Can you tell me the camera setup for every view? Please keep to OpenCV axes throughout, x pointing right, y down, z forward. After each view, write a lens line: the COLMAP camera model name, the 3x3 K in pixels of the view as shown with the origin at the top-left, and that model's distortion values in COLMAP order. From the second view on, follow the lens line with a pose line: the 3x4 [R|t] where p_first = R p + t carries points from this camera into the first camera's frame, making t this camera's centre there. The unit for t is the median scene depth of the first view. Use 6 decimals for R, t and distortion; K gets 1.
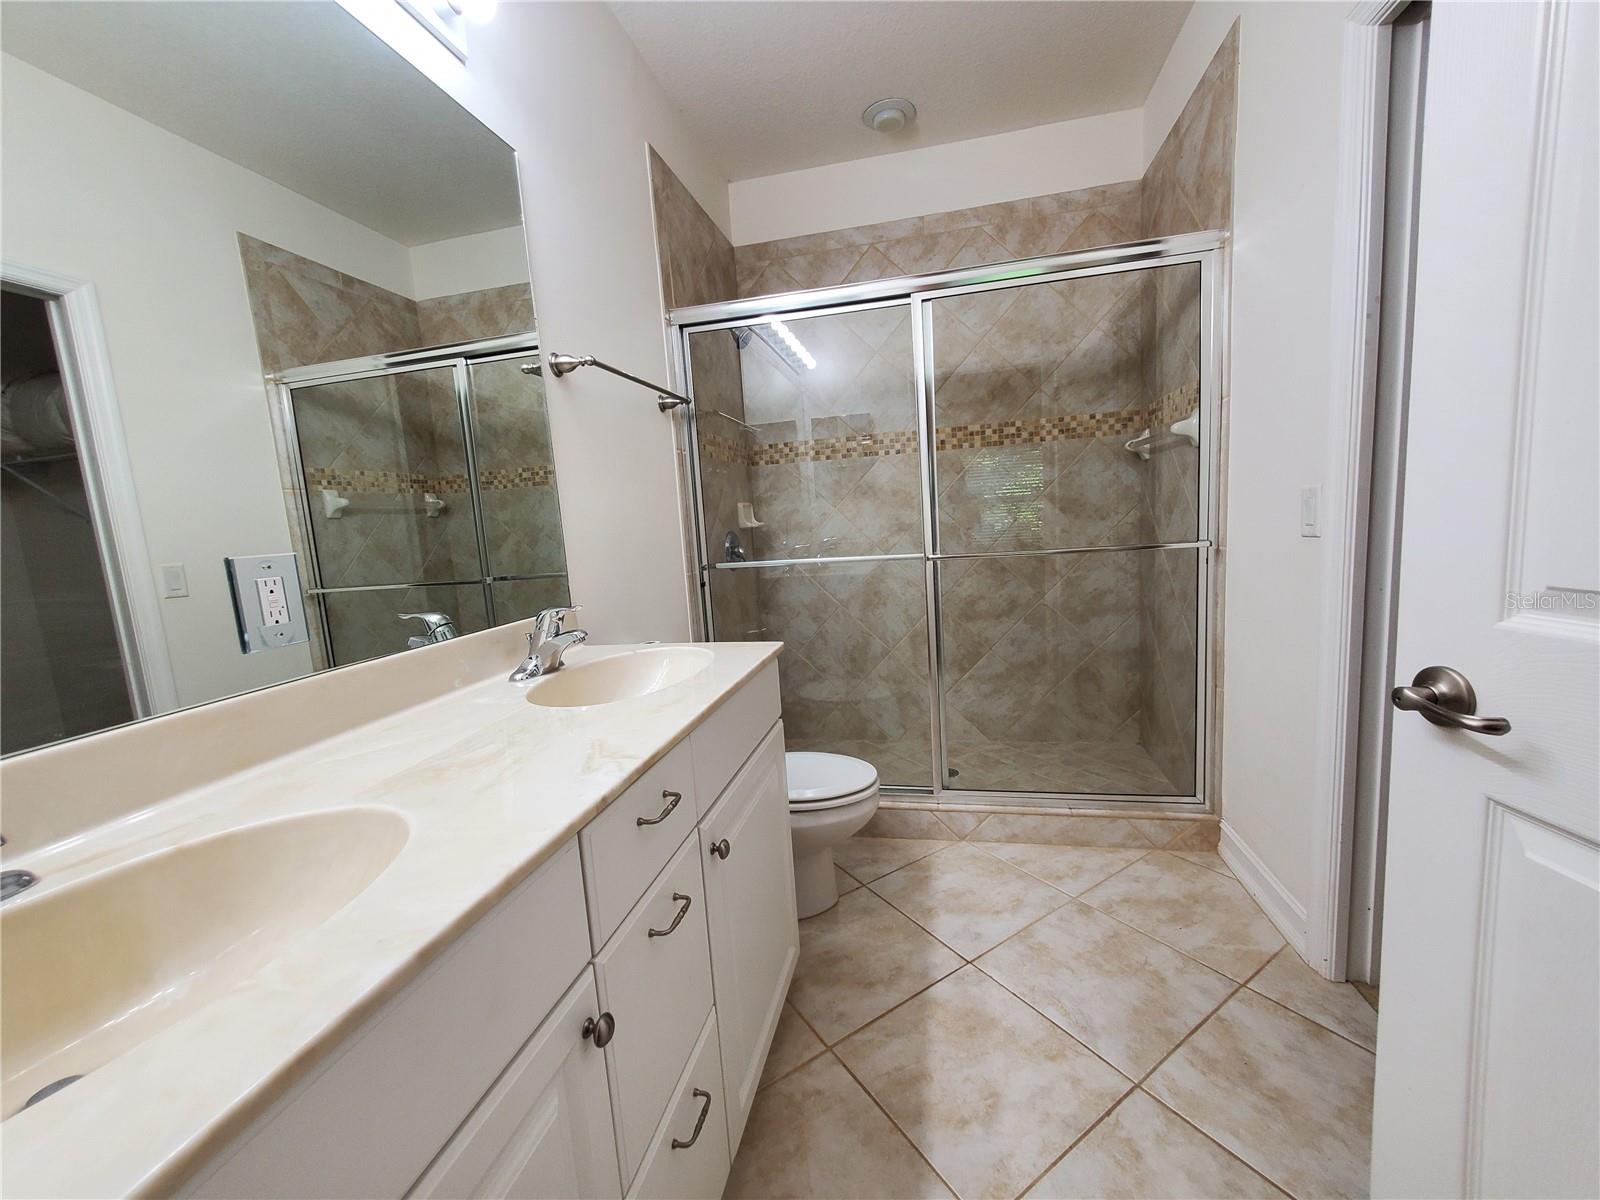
lens RADIAL K [[643.8, 0, 808.4], [0, 643.8, 596.8], [0, 0, 1]] dist [0.003638, -0.000735]
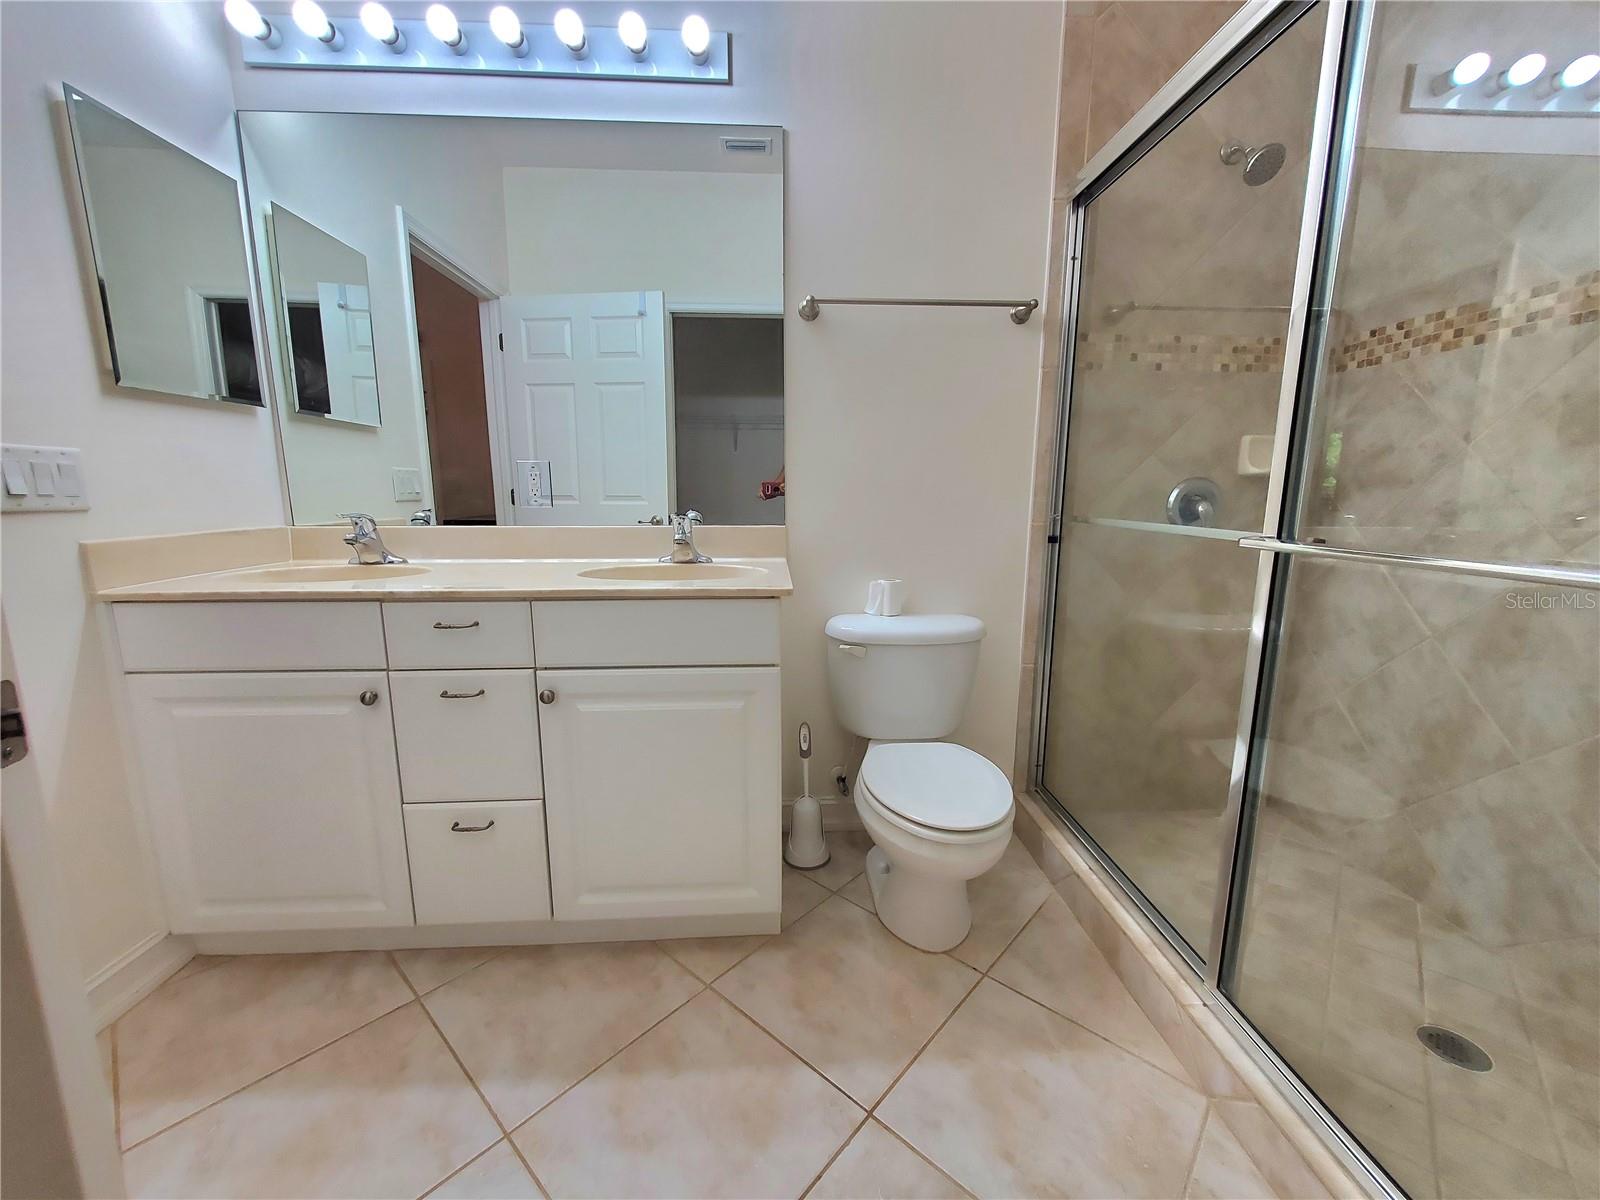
lens RADIAL K [[643.8, 0, 807.2], [0, 643.8, 602.3], [0, 0, 1]] dist [0.003638, -0.000735]
pose [[0.252686, 0.232163, -0.939282, 0.414439], [-0.140754, 0.969278, 0.201712, -0.048798], [0.957256, 0.081238, 0.277601, 0.387689]]
